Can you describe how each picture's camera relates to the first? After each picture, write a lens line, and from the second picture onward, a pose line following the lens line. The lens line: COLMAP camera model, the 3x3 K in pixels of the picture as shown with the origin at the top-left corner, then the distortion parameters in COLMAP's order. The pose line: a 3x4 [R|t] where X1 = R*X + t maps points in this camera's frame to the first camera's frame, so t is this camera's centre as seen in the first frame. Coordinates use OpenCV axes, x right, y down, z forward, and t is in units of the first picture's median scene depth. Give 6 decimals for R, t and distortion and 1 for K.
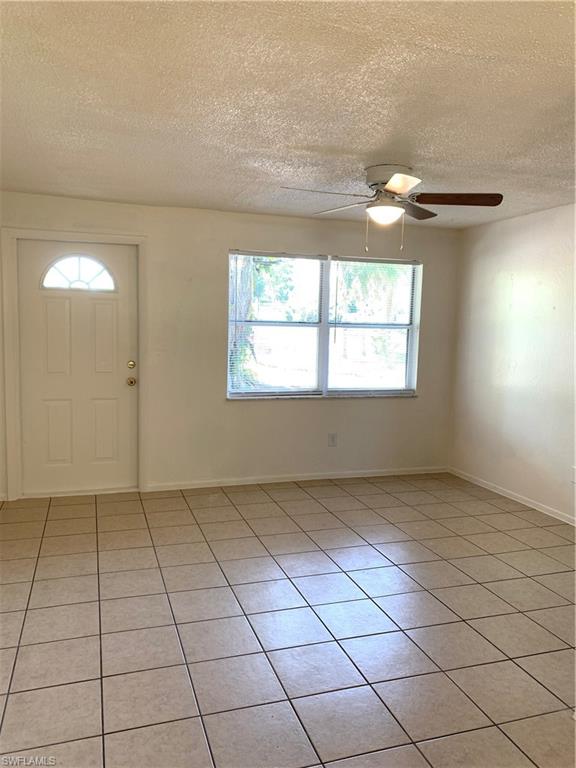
lens RADIAL K [[584.5, 0, 283.8], [0, 584.5, 381.5], [0, 0, 1]] dist [0.059636, -0.062433]
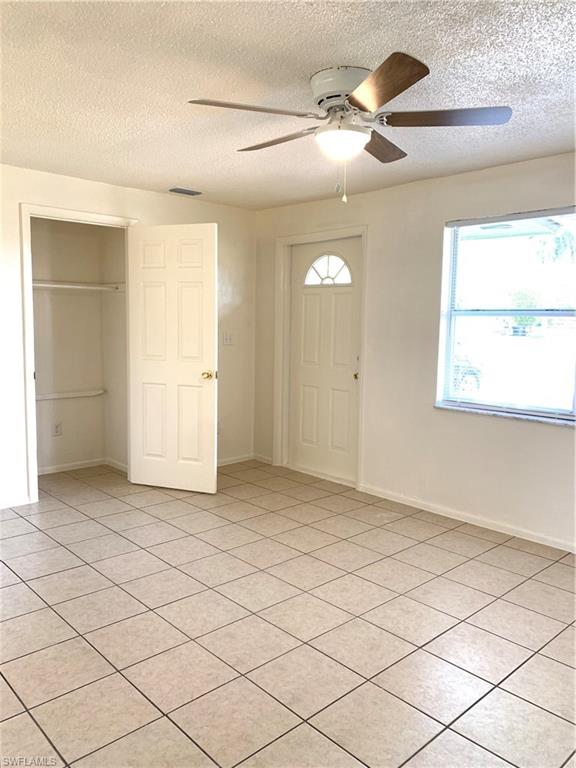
lens RADIAL K [[584.5, 0, 283.8], [0, 584.5, 381.5], [0, 0, 1]] dist [0.059636, -0.062433]
pose [[0.418468, 0.082557, -0.904472, 0.590964], [-0.094511, 0.994412, 0.047040, -0.024949], [0.903301, 0.065798, 0.423932, 0.484722]]
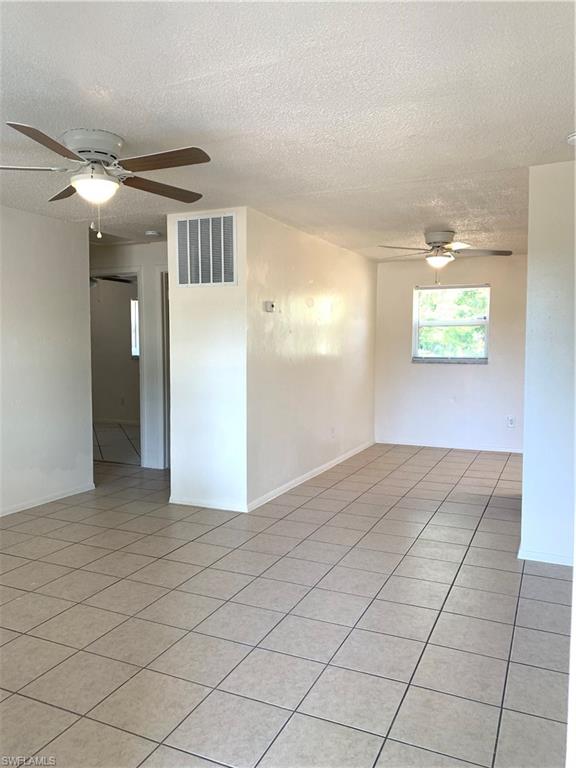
lens RADIAL K [[584.5, 0, 283.8], [0, 584.5, 381.5], [0, 0, 1]] dist [0.059636, -0.062433]
pose [[-0.731447, -0.064496, 0.678841, -0.465745], [0.049877, 0.987790, 0.147592, -0.096061], [-0.680072, 0.141814, -0.719299, 1.086539]]
